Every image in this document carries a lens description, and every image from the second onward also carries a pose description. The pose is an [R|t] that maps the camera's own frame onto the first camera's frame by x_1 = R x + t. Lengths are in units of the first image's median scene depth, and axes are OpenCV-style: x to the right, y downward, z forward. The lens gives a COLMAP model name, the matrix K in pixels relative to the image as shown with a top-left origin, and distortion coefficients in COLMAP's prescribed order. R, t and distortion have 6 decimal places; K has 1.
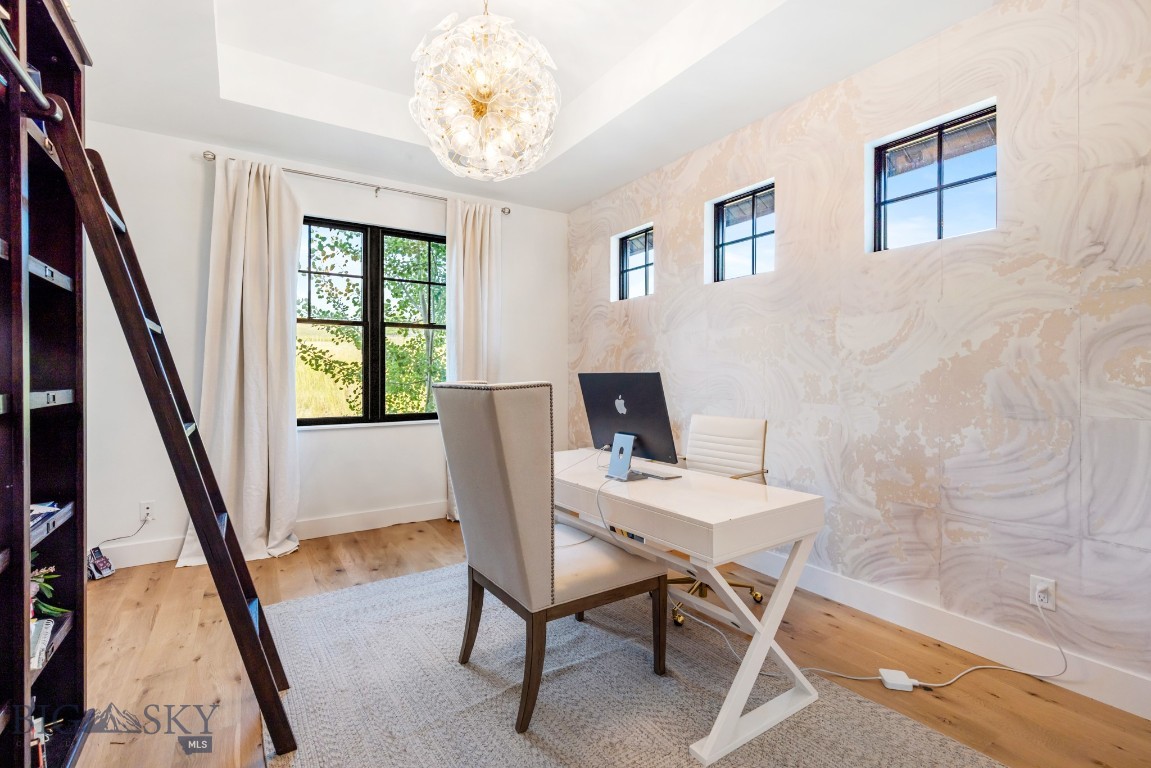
lens RADIAL K [[524.9, 0, 577.2], [0, 524.9, 379.5], [0, 0, 1]] dist [0.008759, -0.001144]
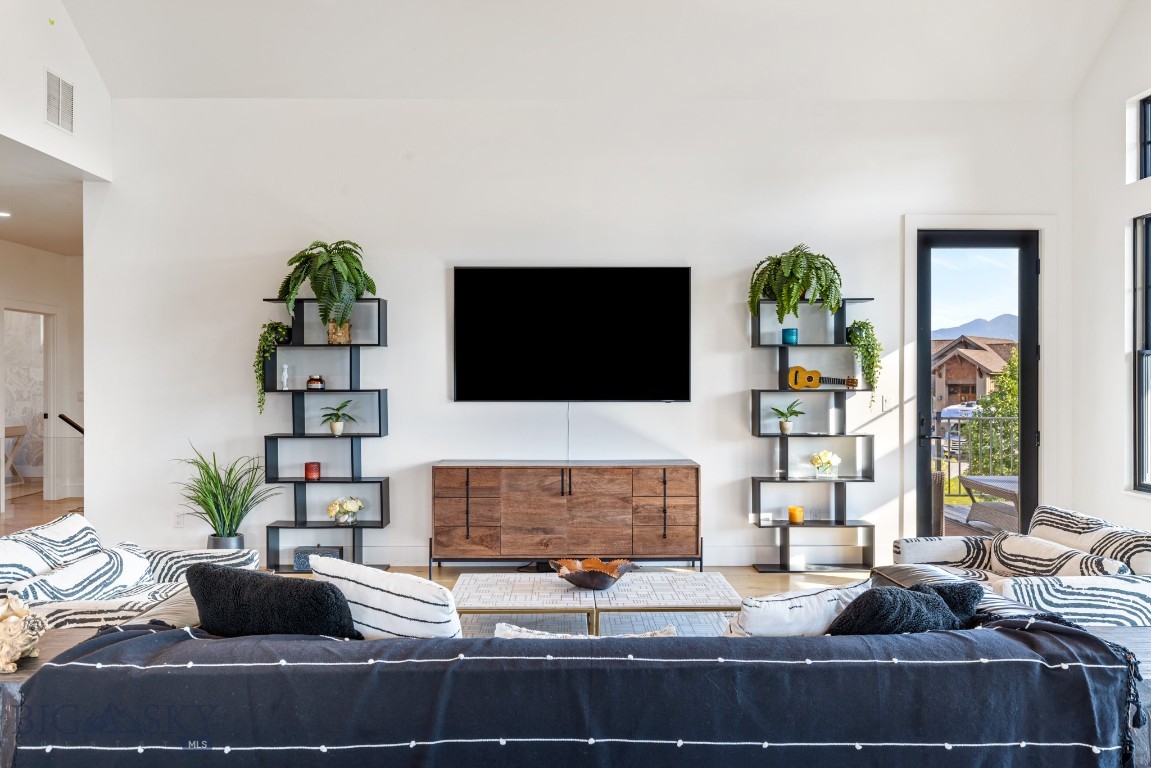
lens RADIAL K [[923.3, 0, 576.0], [0, 923.3, 384.7], [0, 0, 1]] dist [0.003252, 0.001568]
pose [[0.542070, 0.001395, 0.840332, -1.780688], [0.002503, 0.999992, -0.003274, -0.013637], [-0.840330, 0.003878, 0.542062, -3.537601]]
